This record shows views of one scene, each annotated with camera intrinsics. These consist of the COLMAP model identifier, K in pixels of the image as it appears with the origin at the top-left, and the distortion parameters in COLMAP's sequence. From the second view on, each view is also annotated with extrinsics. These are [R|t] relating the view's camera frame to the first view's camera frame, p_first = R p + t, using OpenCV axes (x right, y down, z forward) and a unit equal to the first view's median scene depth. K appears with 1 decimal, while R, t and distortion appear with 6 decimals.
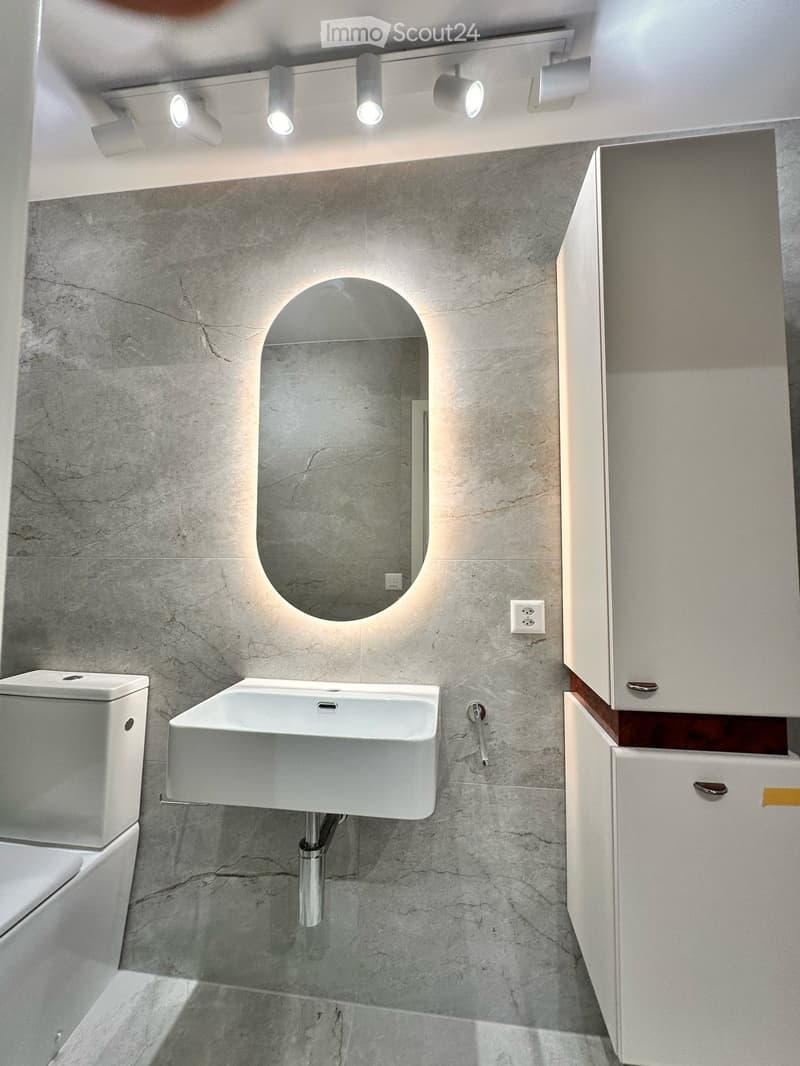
lens RADIAL K [[426.5, 0, 400.2], [0, 426.5, 531.7], [0, 0, 1]] dist [-0.001561, 0.000215]
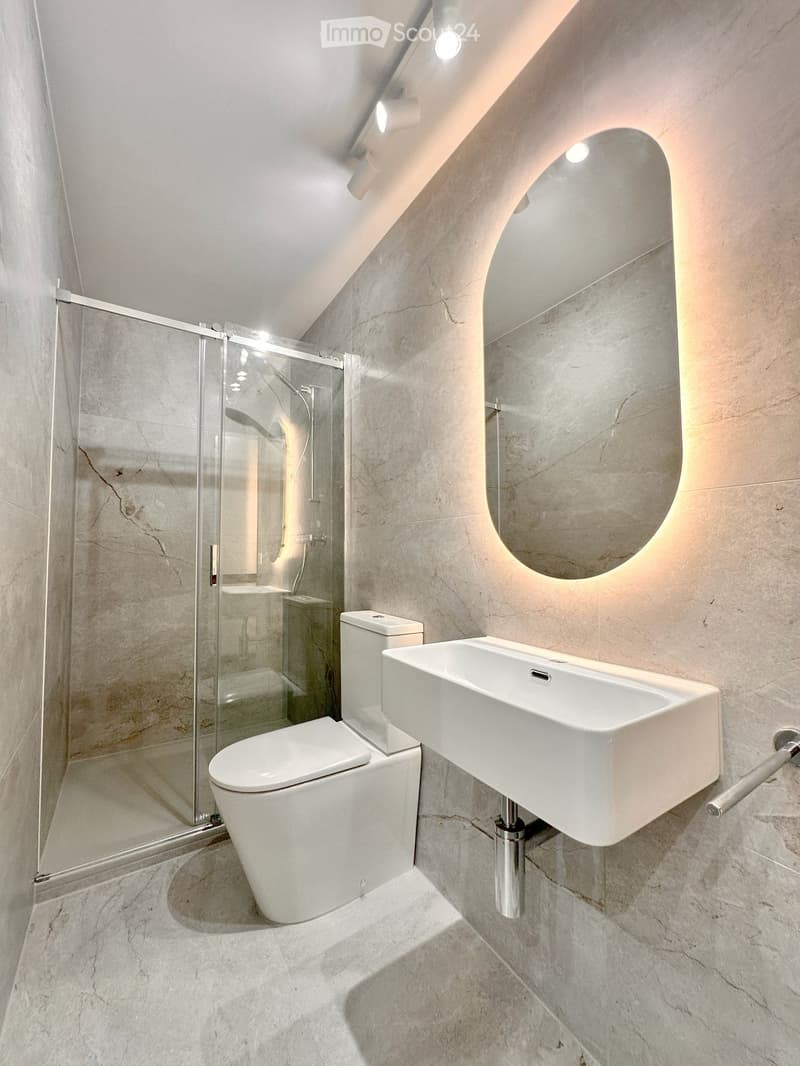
lens RADIAL K [[426.5, 0, 400.2], [0, 426.5, 531.7], [0, 0, 1]] dist [-0.001561, 0.000215]
pose [[0.643502, -0.046763, -0.764015, 0.271666], [0.054268, 0.998408, -0.015402, 0.111472], [0.763519, -0.031550, 0.645015, 0.229835]]
